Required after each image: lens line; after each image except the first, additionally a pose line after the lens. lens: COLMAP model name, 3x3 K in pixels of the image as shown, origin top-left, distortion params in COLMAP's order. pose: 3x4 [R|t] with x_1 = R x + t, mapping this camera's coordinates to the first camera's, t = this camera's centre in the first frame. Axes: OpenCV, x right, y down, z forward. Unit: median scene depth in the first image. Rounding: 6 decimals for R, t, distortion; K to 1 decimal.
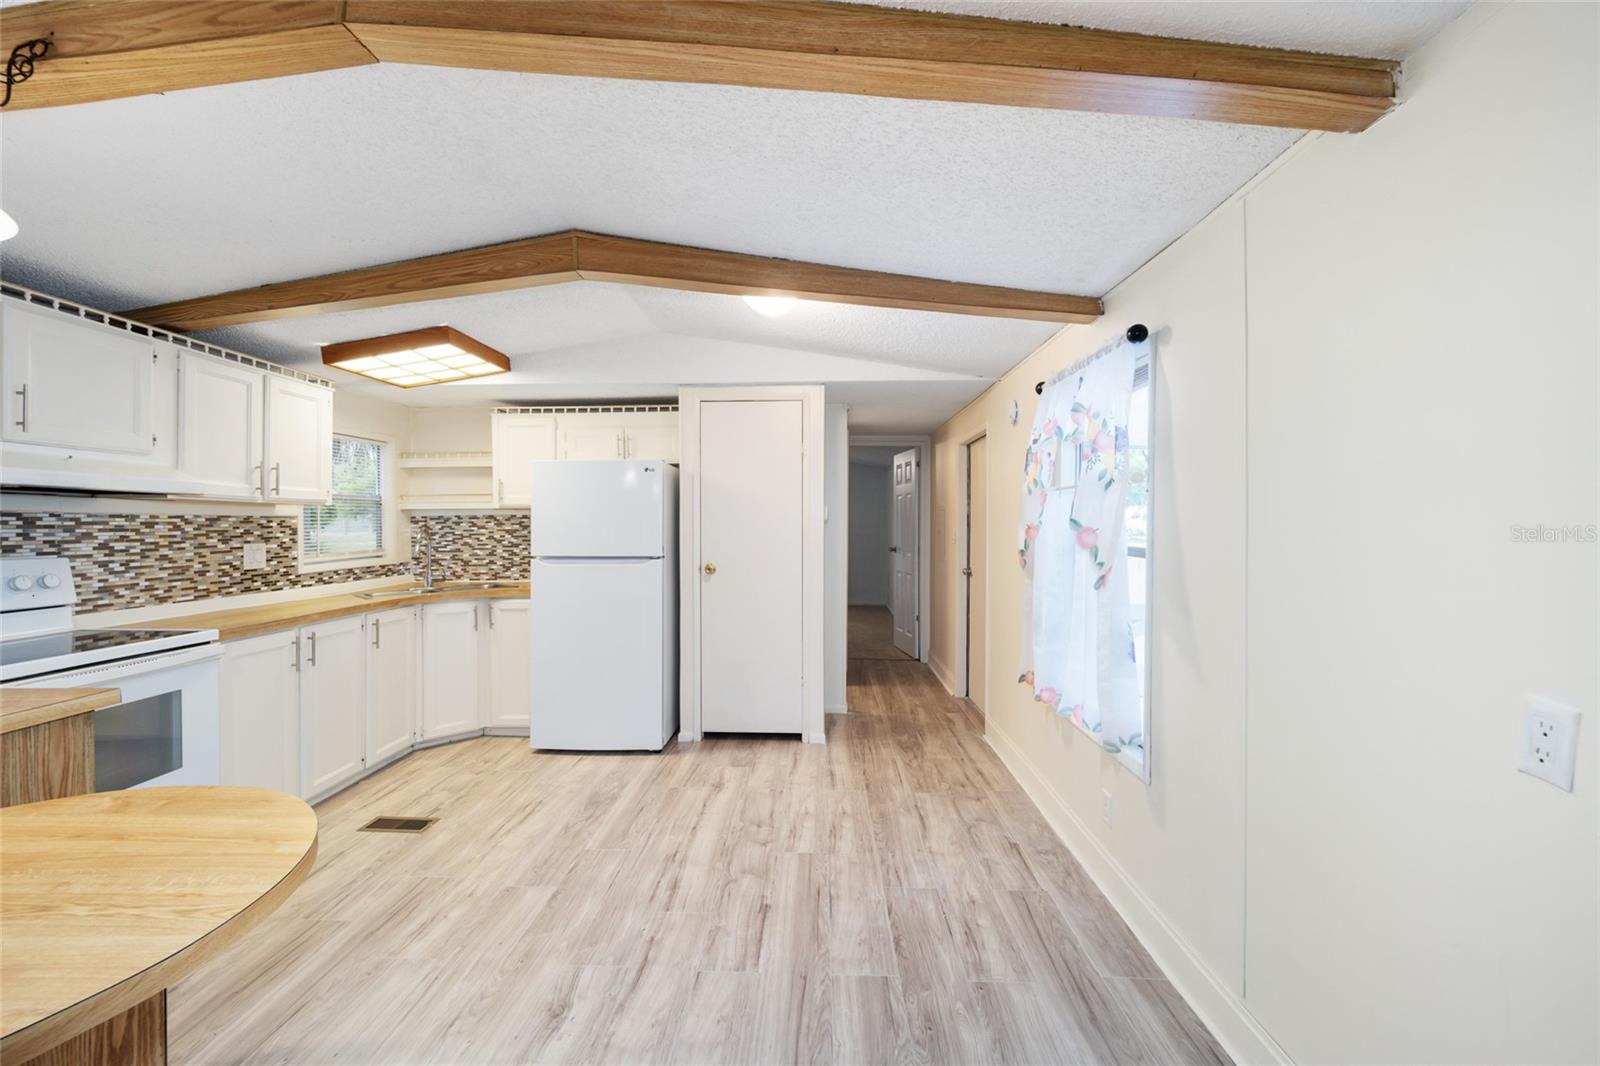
lens RADIAL K [[646.8, 0, 797.9], [0, 646.8, 525.8], [0, 0, 1]] dist [-0.001910, -0.002468]
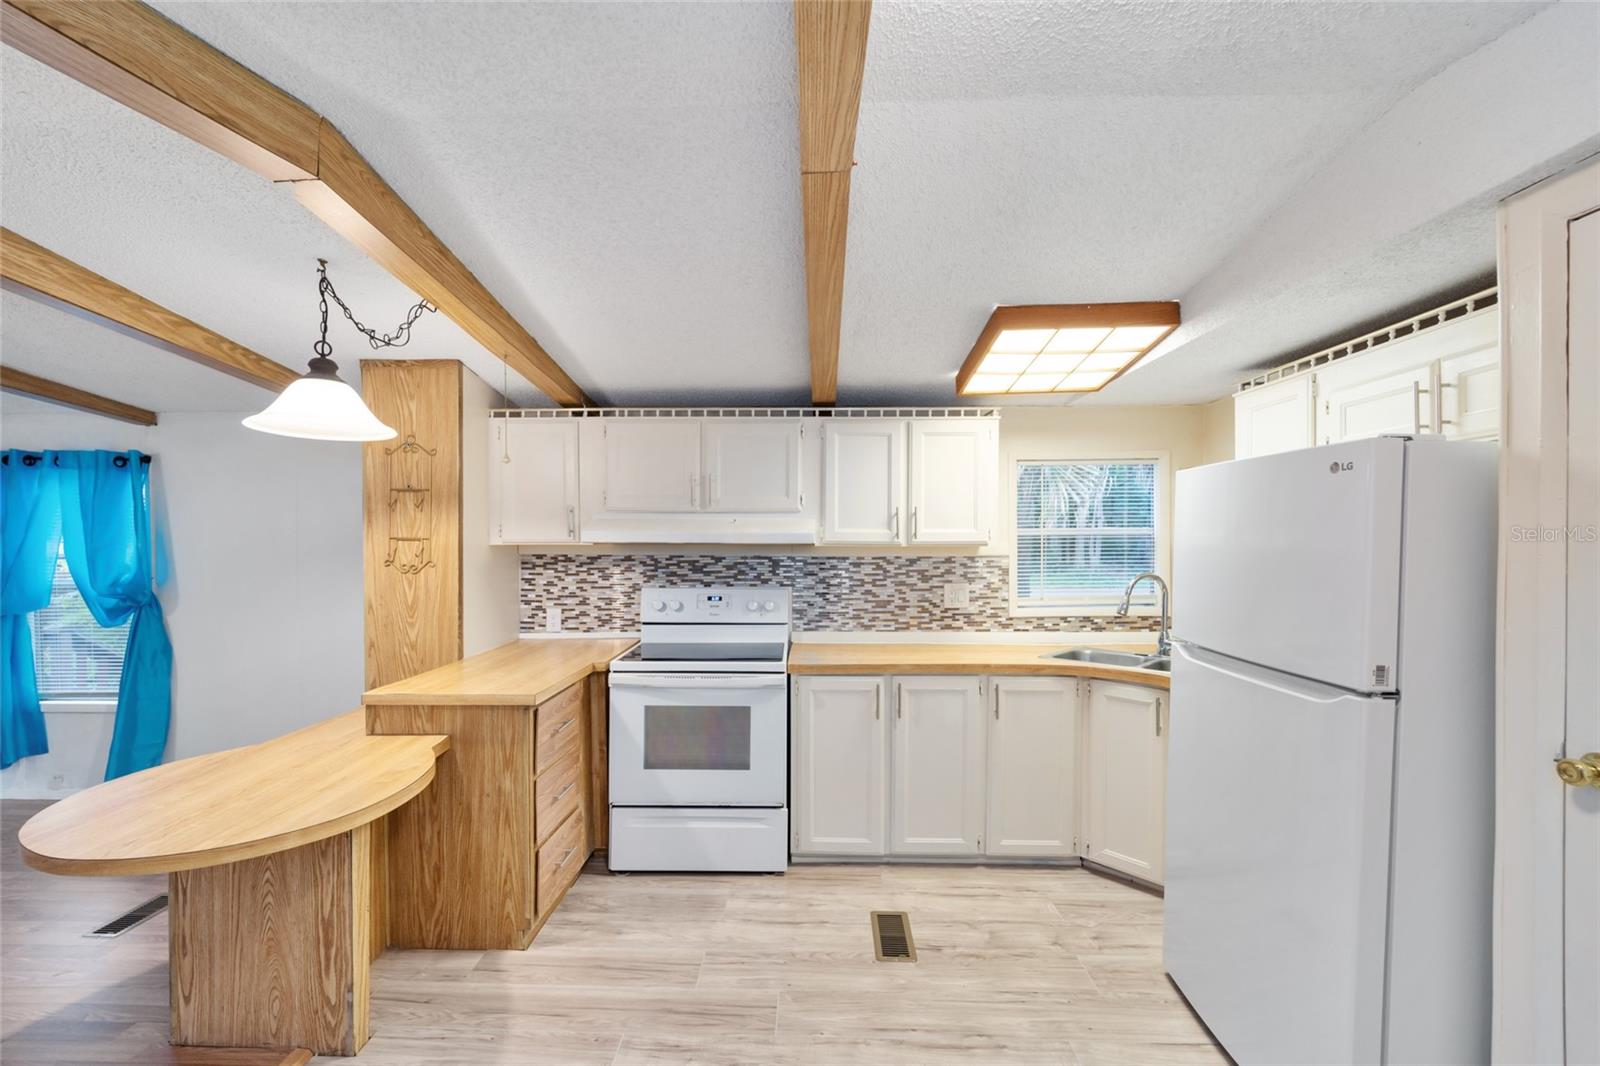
lens RADIAL K [[646.8, 0, 795.8], [0, 646.8, 542.9], [0, 0, 1]] dist [-0.001910, -0.002468]
pose [[0.004269, 0.012924, -0.999907, 0.216684], [-0.000223, 0.999916, 0.012923, -0.058533], [0.999991, 0.000167, 0.004272, 0.868959]]
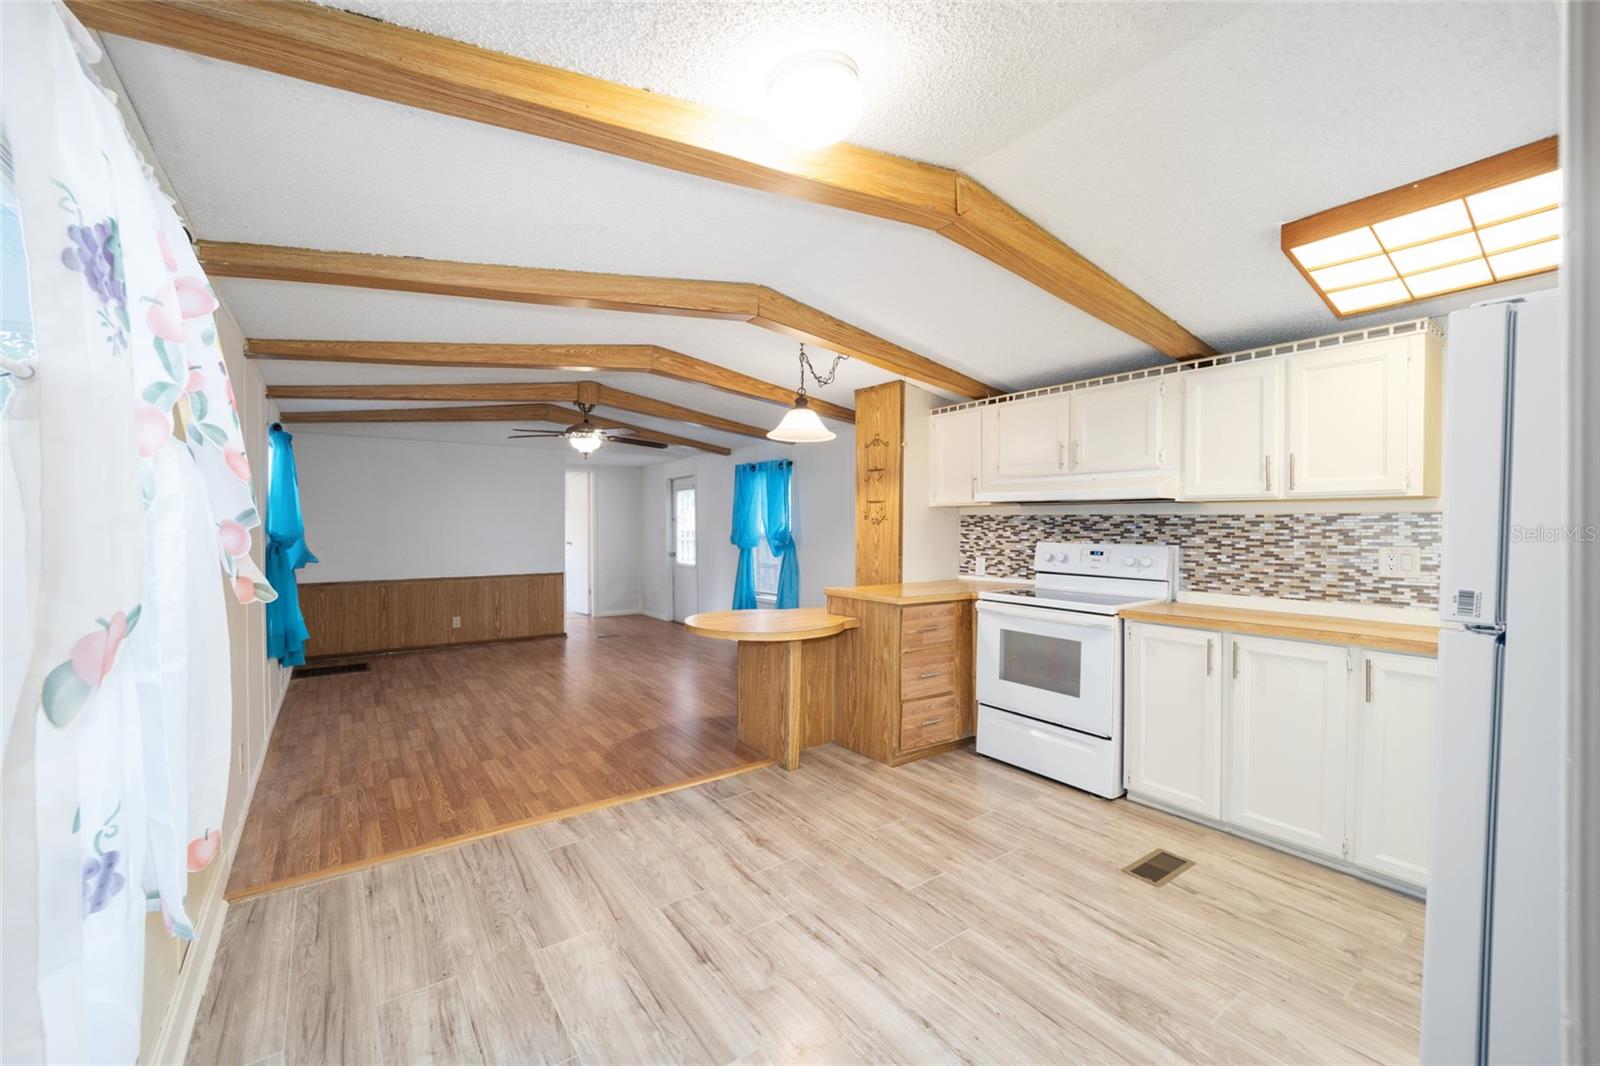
lens RADIAL K [[646.8, 0, 792.3], [0, 646.8, 523.8], [0, 0, 1]] dist [-0.001910, -0.002468]
pose [[-0.796292, -0.003937, -0.604900, 0.302312], [-0.005173, 0.999987, 0.000301, 0.003054], [0.604891, 0.003369, -0.796301, 1.389668]]
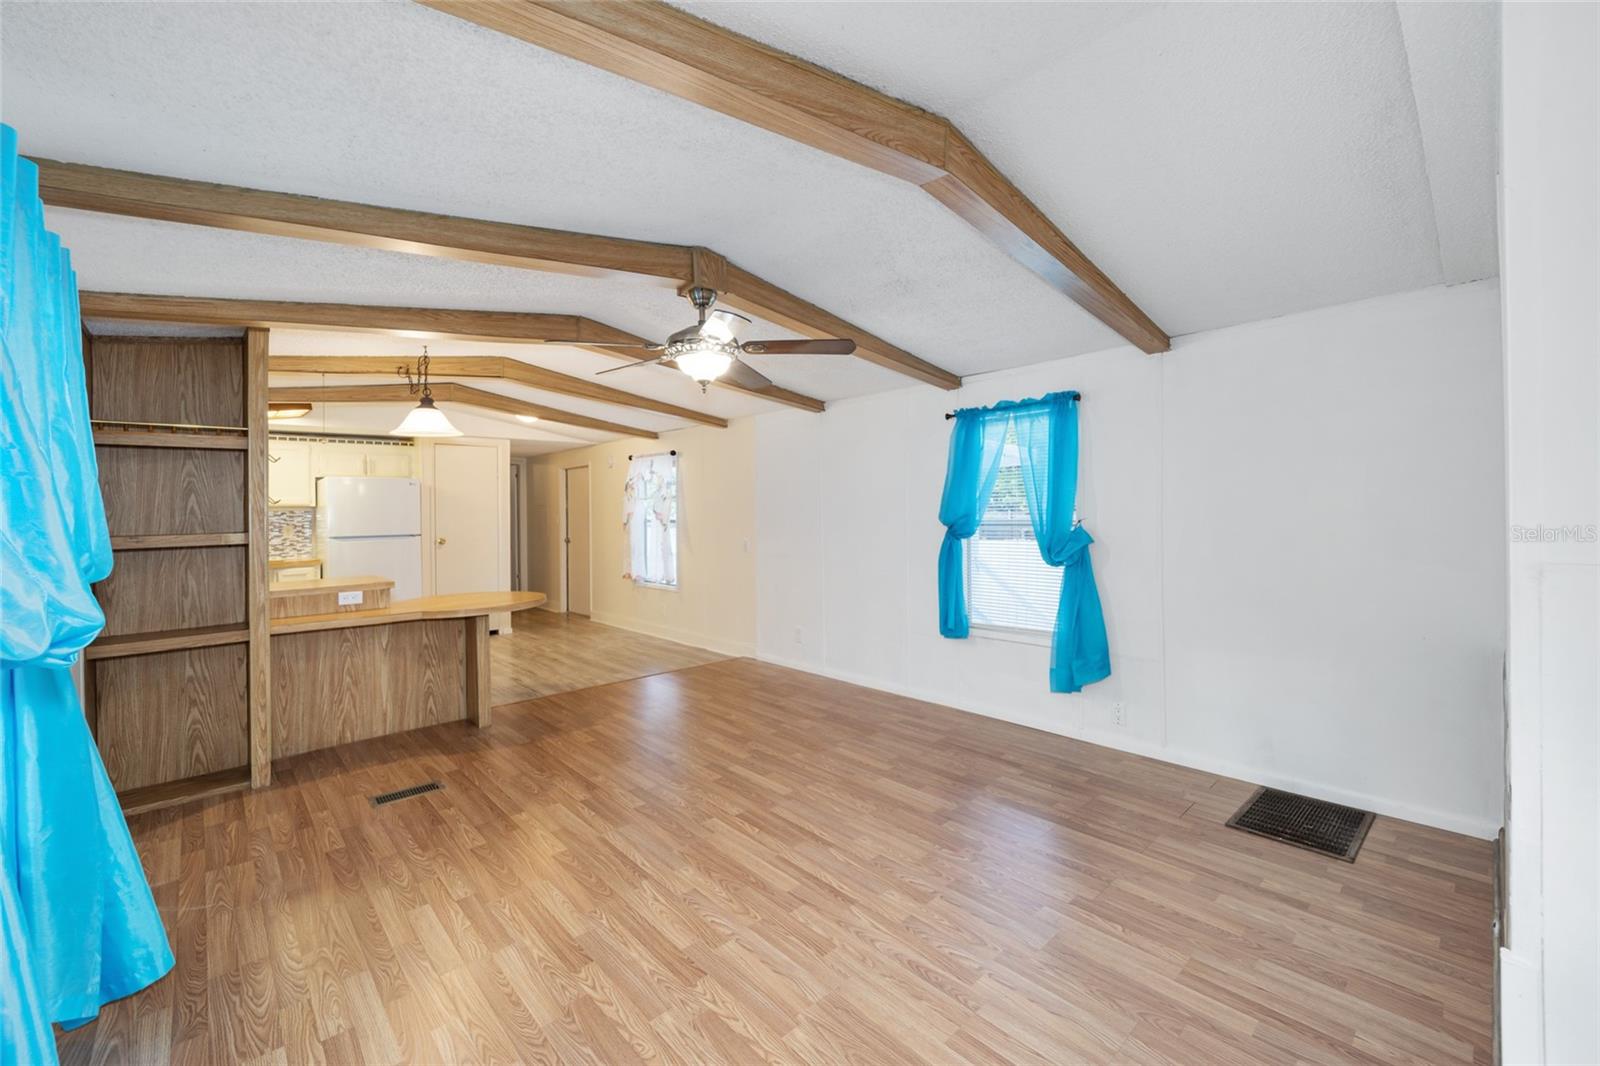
lens RADIAL K [[646.8, 0, 809.2], [0, 646.8, 514.8], [0, 0, 1]] dist [-0.001910, -0.002468]
pose [[0.694313, -0.015223, 0.719512, -0.957390], [0.016975, 0.999845, 0.004774, 0.007401], [-0.719473, 0.008899, 0.694463, -1.247135]]
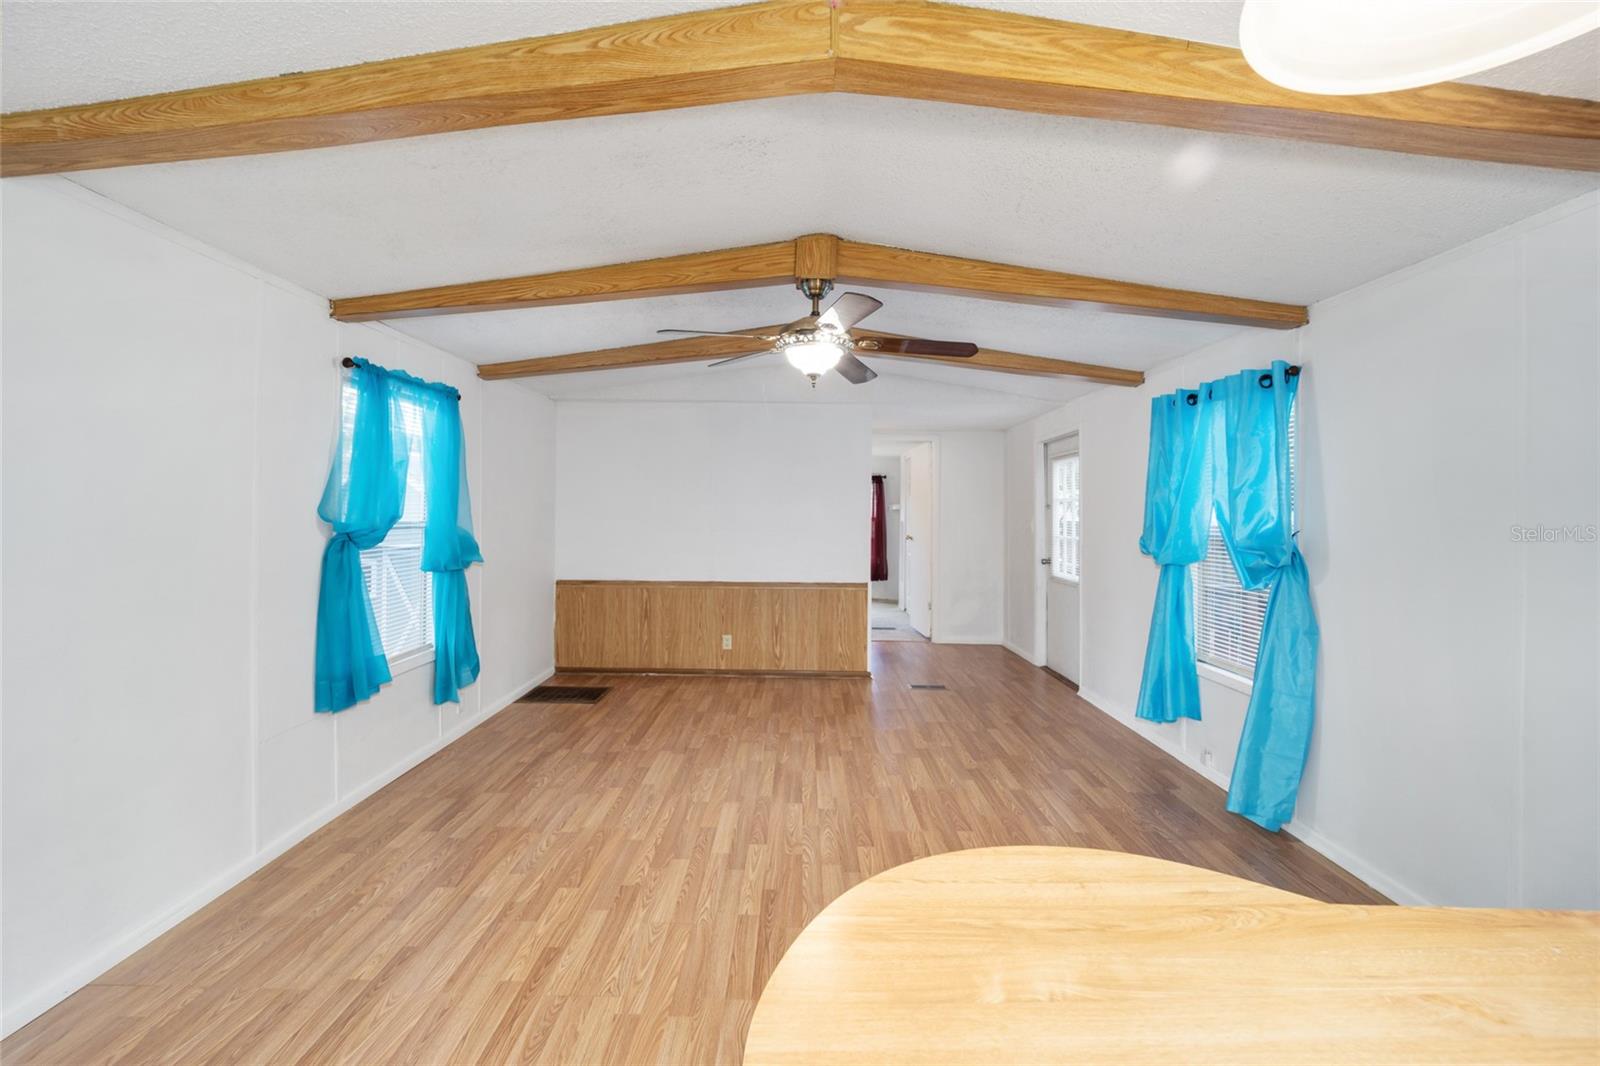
lens RADIAL K [[646.8, 0, 795.4], [0, 646.8, 511.4], [0, 0, 1]] dist [-0.001910, -0.002468]
pose [[-0.999479, -0.012827, -0.029608, -0.291779], [-0.012905, 0.999914, 0.002432, 0.004040], [0.029574, 0.002813, -0.999559, 0.530794]]
